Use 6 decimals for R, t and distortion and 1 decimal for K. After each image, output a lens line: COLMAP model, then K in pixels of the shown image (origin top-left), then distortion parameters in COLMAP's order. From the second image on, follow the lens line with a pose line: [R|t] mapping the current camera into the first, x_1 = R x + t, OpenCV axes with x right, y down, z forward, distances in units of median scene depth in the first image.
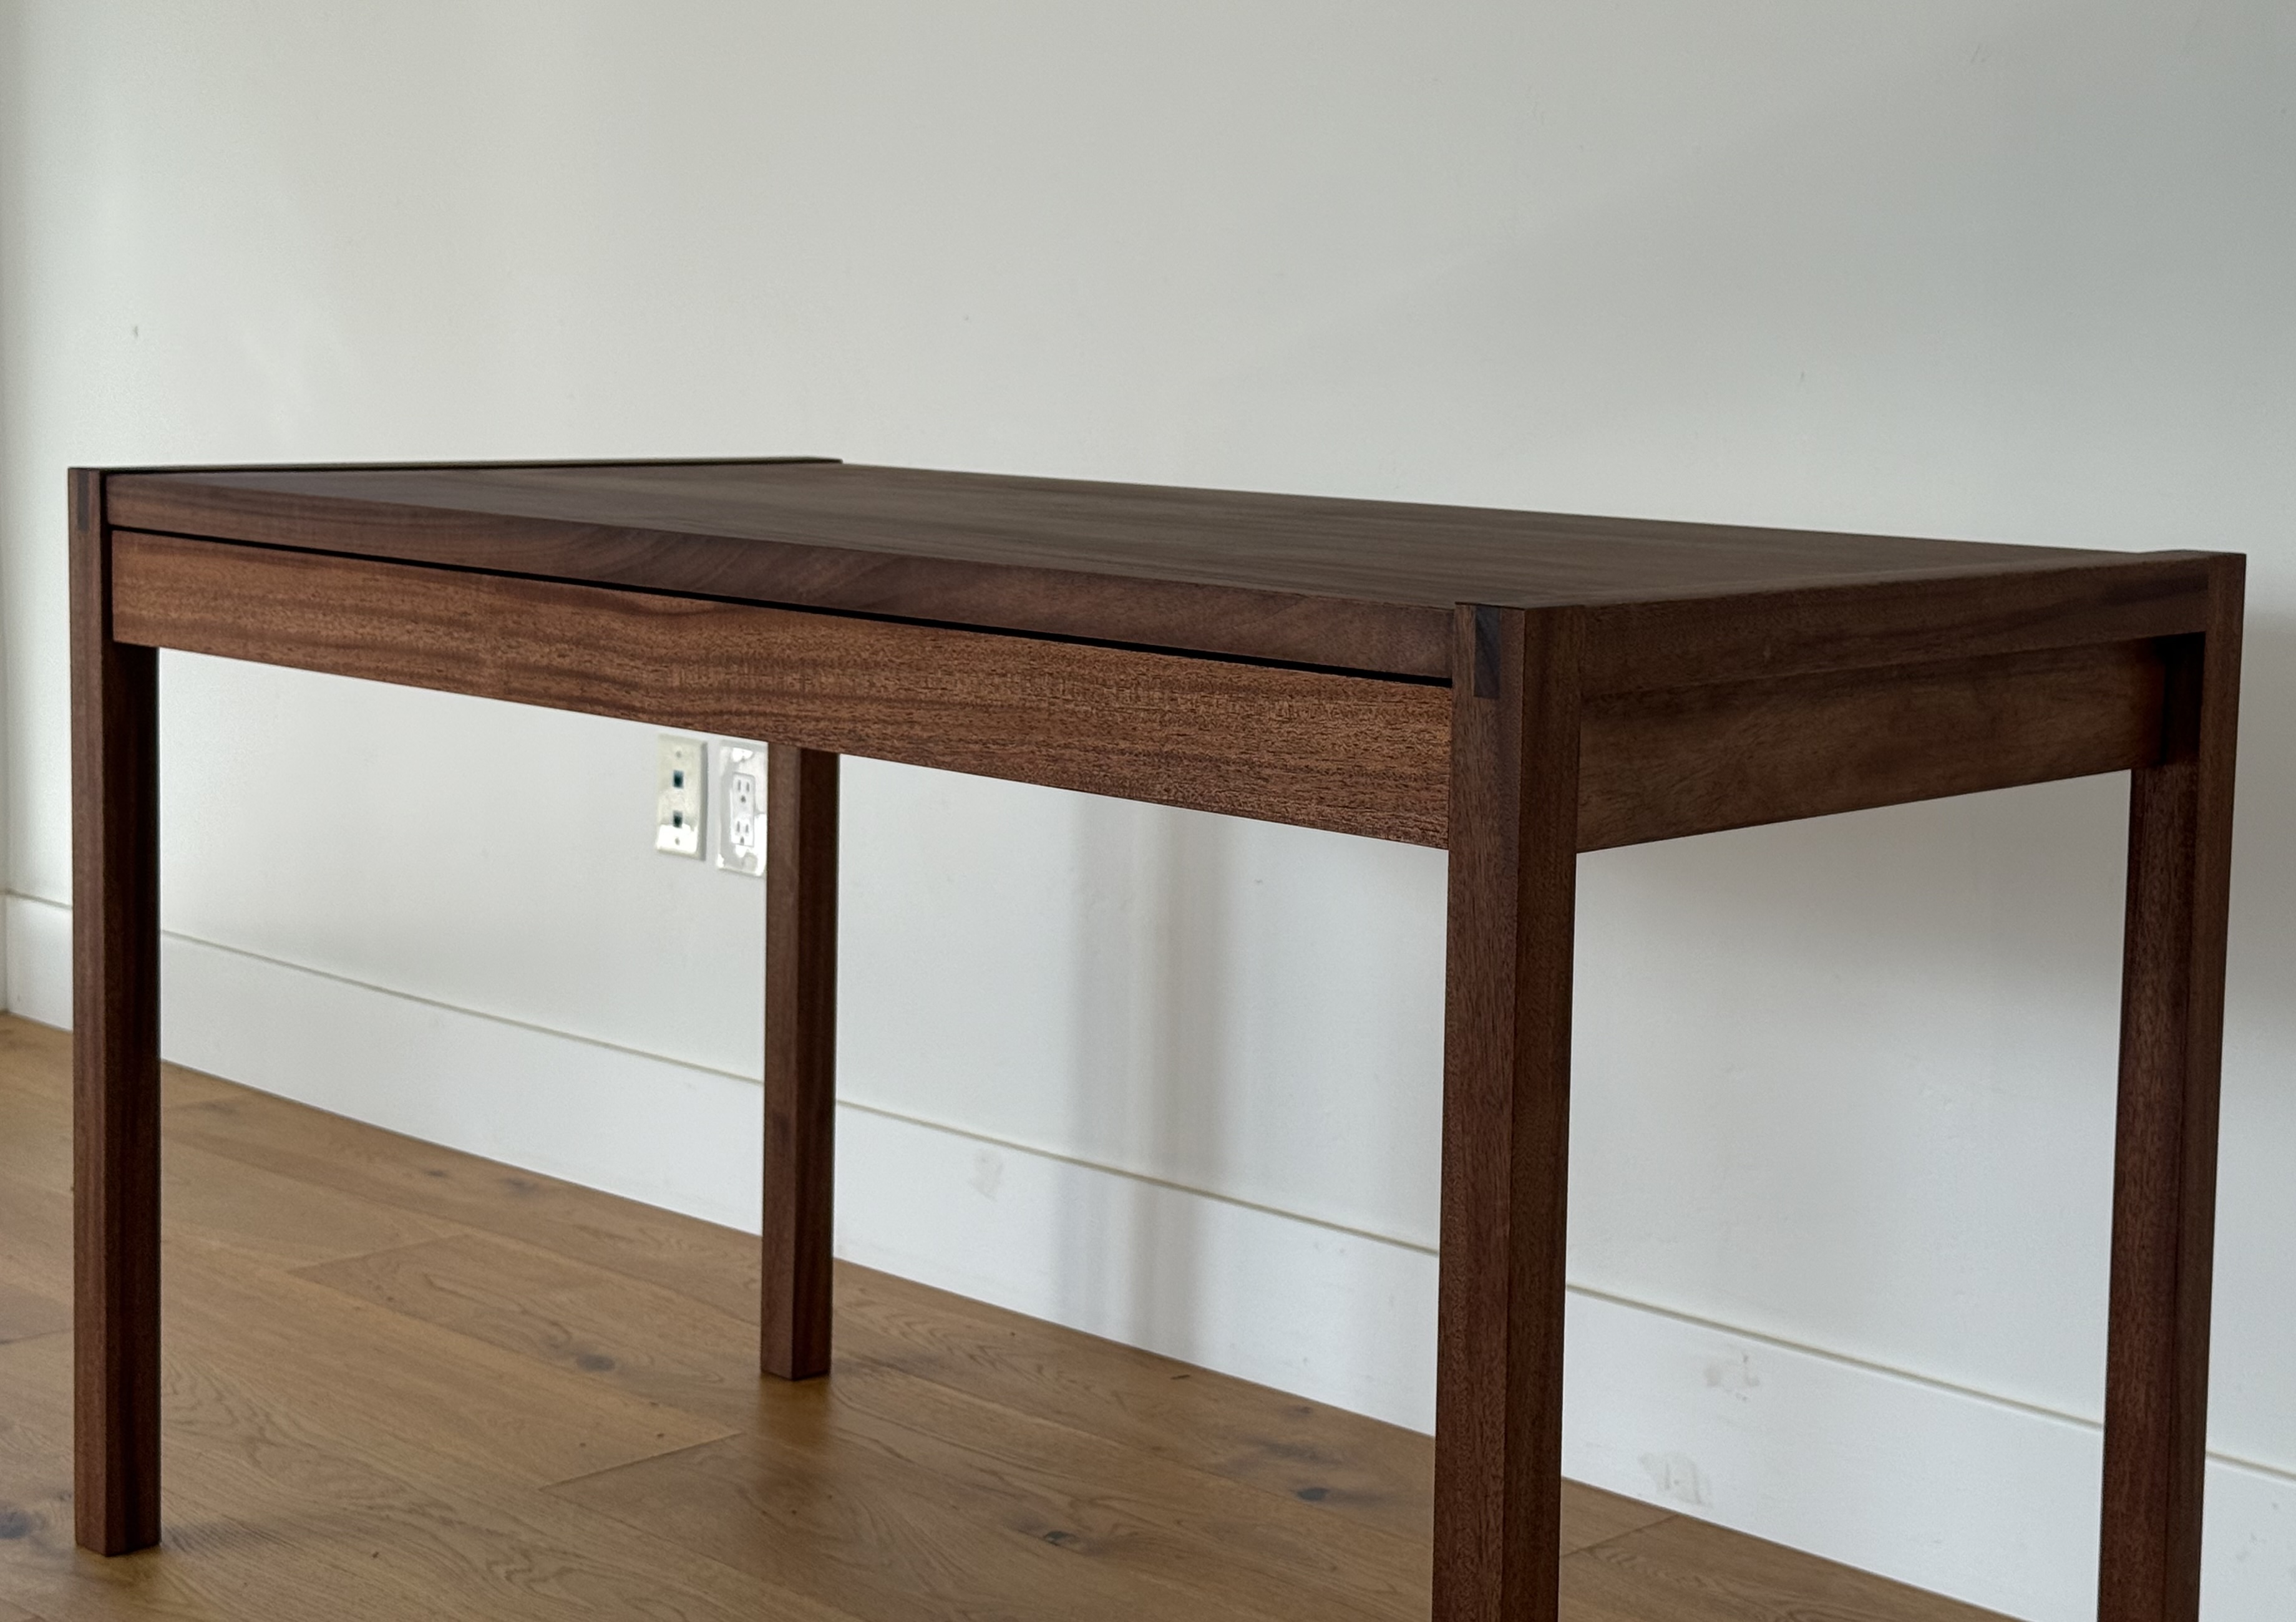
lens RADIAL K [[3674.9, 0, 1302.6], [0, 3674.9, 661.6], [0, 0, 1]] dist [0.139546, -0.025123]
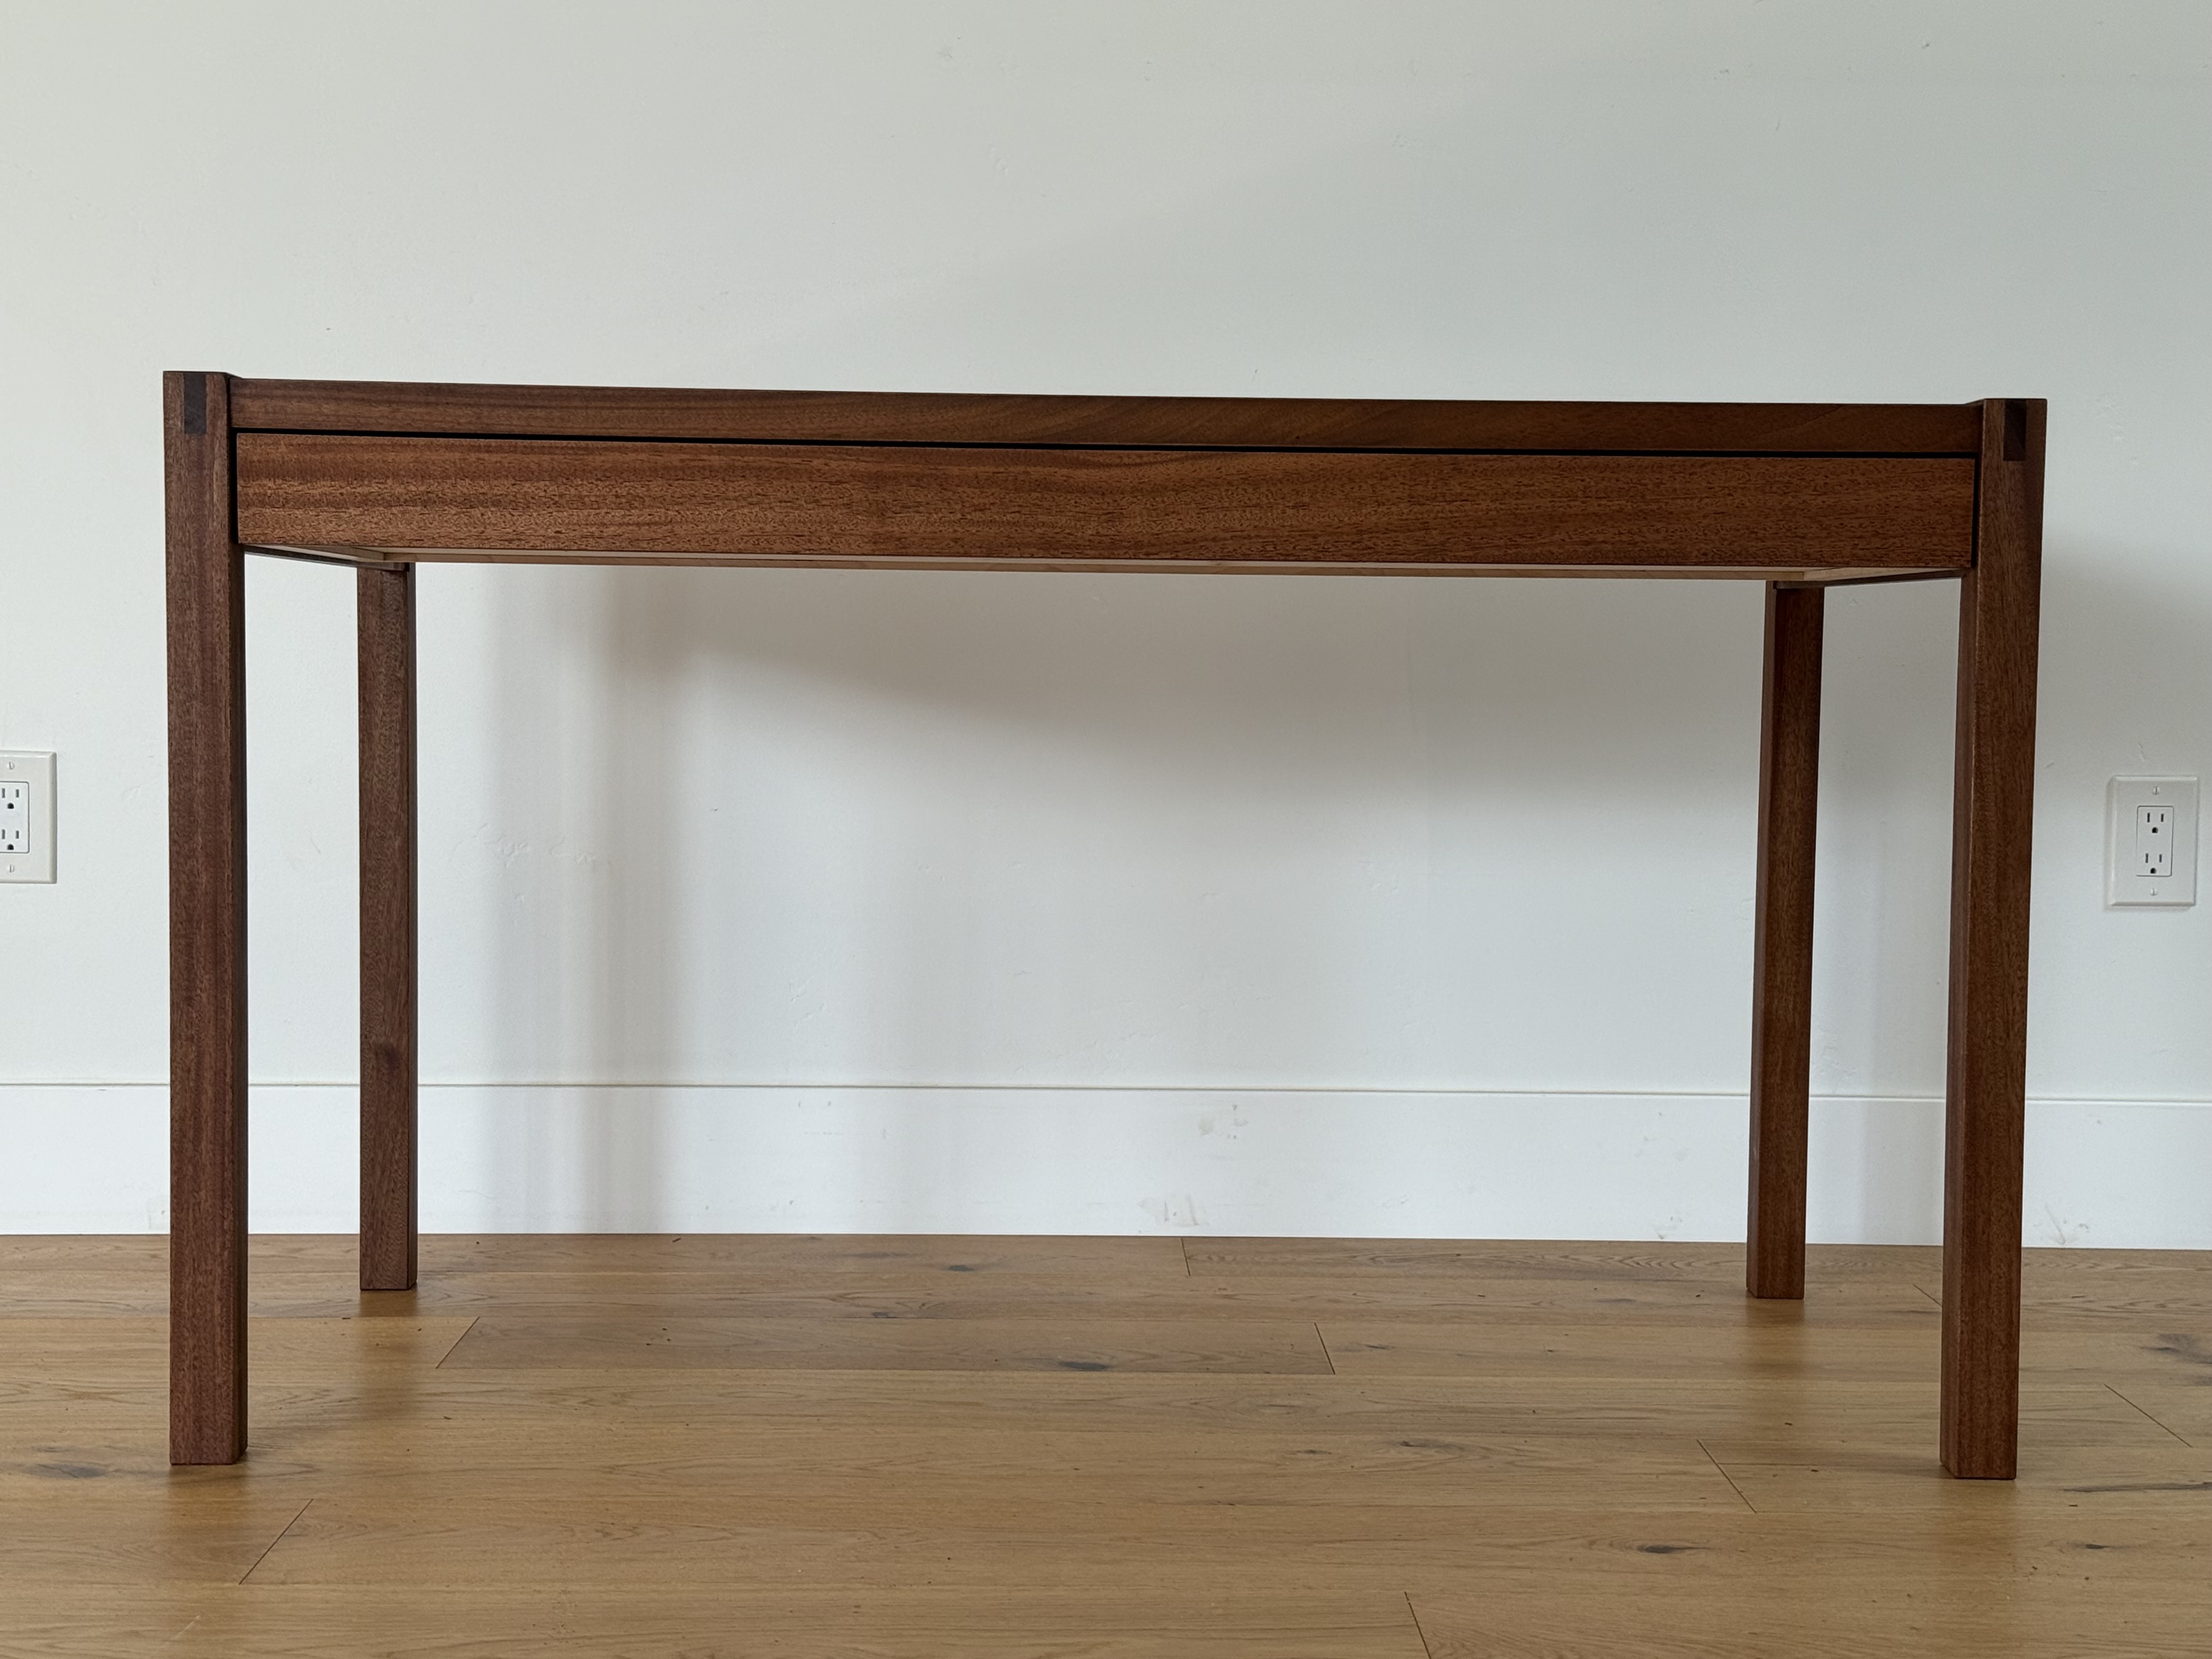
lens RADIAL K [[3222.2, 0, 1106.0], [0, 3222.2, 829.5], [0, 0, 1]] dist [0.157918, -0.114856]
pose [[0.707528, -0.054379, 0.704590, -0.804976], [0.073651, 0.997280, 0.003010, 0.089249], [-0.702837, 0.049764, 0.709608, 0.218051]]
